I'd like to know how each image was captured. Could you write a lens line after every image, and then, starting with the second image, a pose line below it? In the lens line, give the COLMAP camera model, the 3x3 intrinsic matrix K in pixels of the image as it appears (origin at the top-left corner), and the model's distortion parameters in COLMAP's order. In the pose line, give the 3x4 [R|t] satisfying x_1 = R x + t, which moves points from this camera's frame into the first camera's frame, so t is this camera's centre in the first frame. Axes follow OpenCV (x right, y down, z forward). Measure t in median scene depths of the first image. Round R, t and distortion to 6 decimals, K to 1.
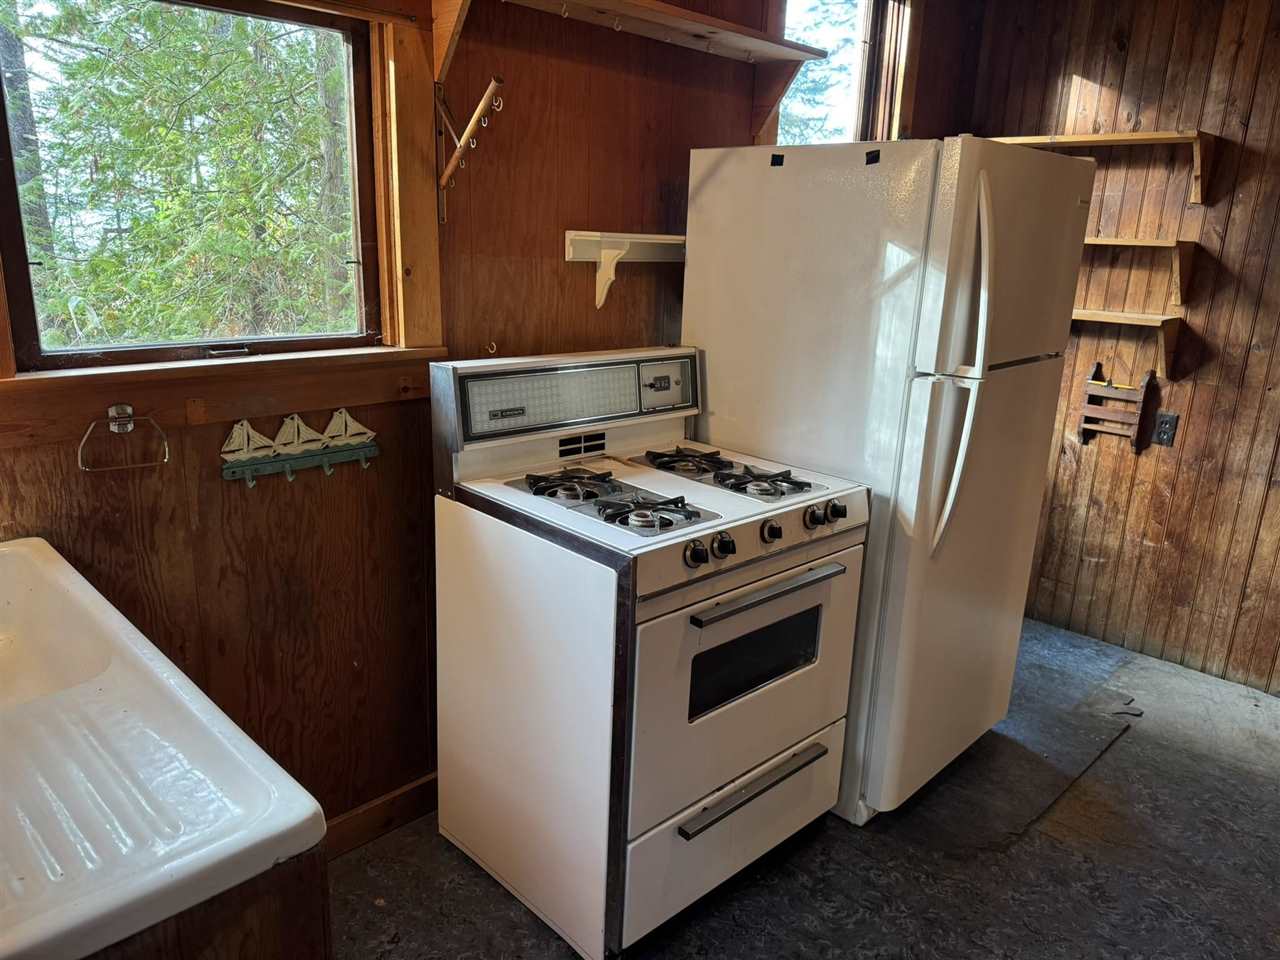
lens RADIAL K [[903.2, 0, 632.3], [0, 903.2, 482.0], [0, 0, 1]] dist [0.162209, -0.273769]
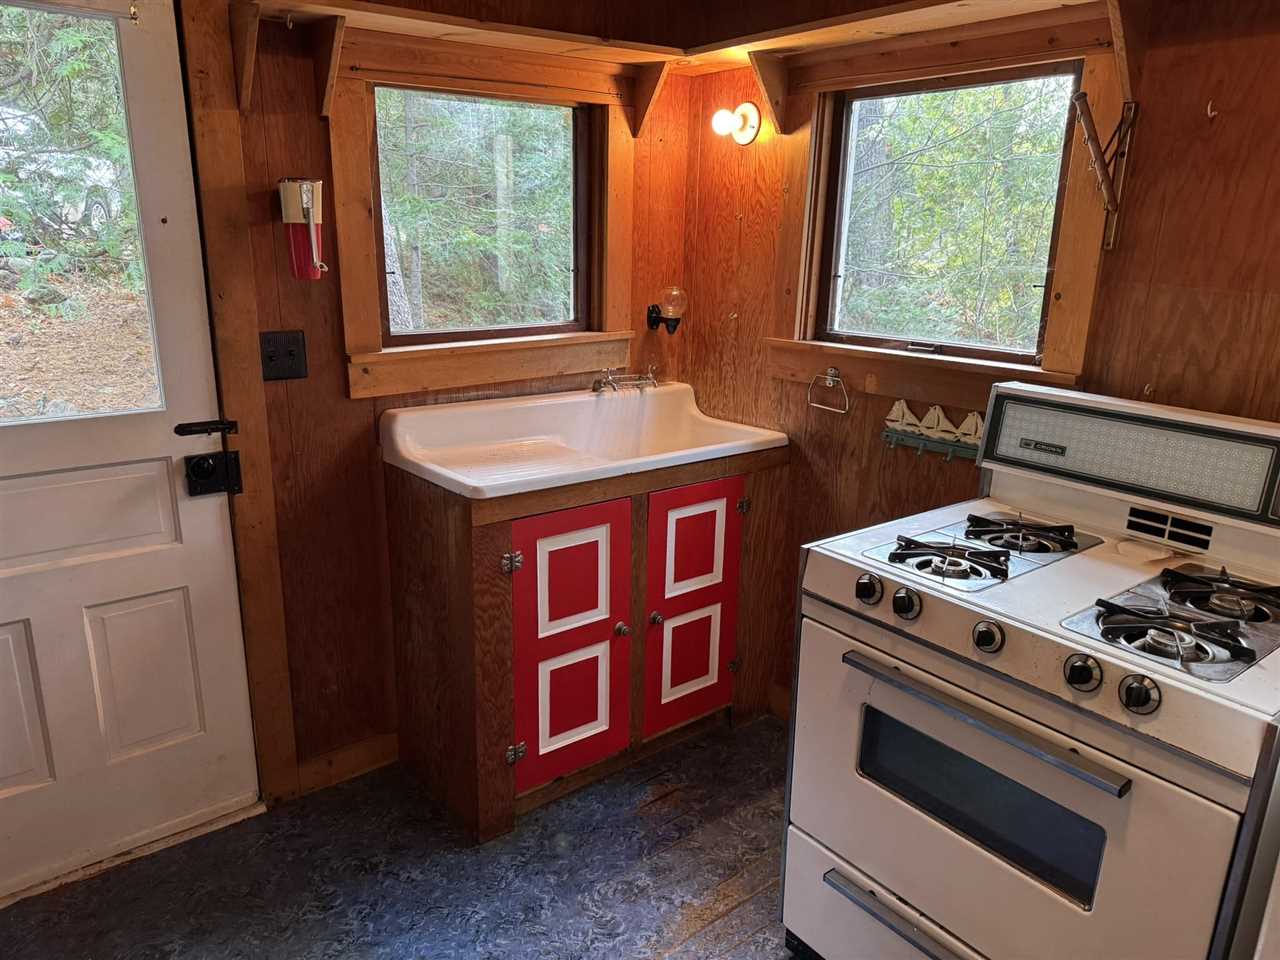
lens RADIAL K [[899.6, 0, 637.1], [0, 899.6, 482.9], [0, 0, 1]] dist [0.141443, -0.224372]
pose [[-0.118818, 0.226144, -0.966820, 0.858601], [-0.287399, 0.924203, 0.251496, -0.164929], [0.950413, 0.307745, -0.044818, 0.688026]]
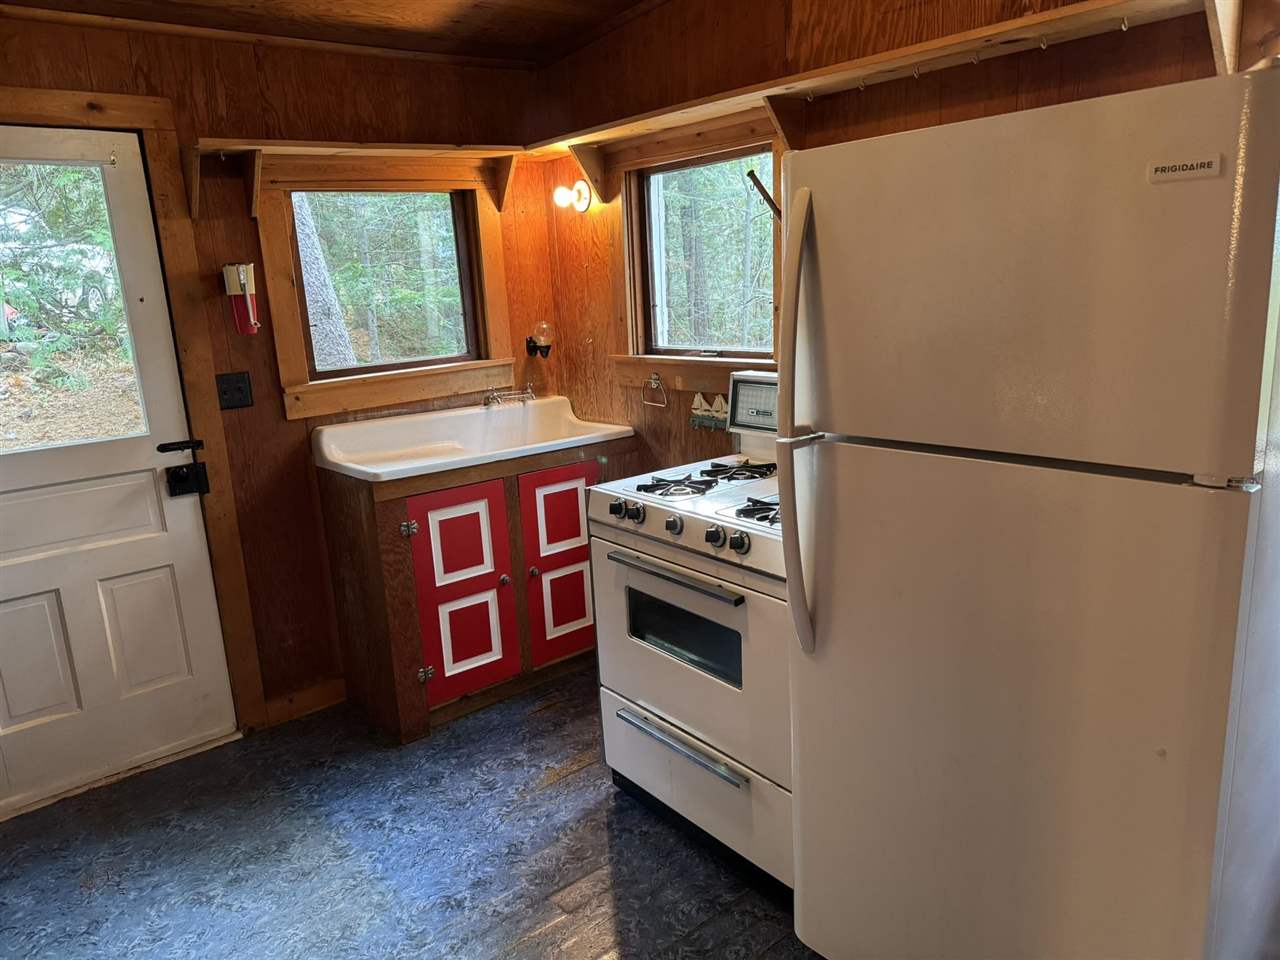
lens RADIAL K [[903.2, 0, 632.3], [0, 903.2, 482.0], [0, 0, 1]] dist [0.162209, -0.273769]
pose [[-0.115620, 0.189790, -0.974993, 1.256399], [-0.217379, 0.952947, 0.211276, -0.229365], [0.969215, 0.236371, -0.068924, 0.972287]]
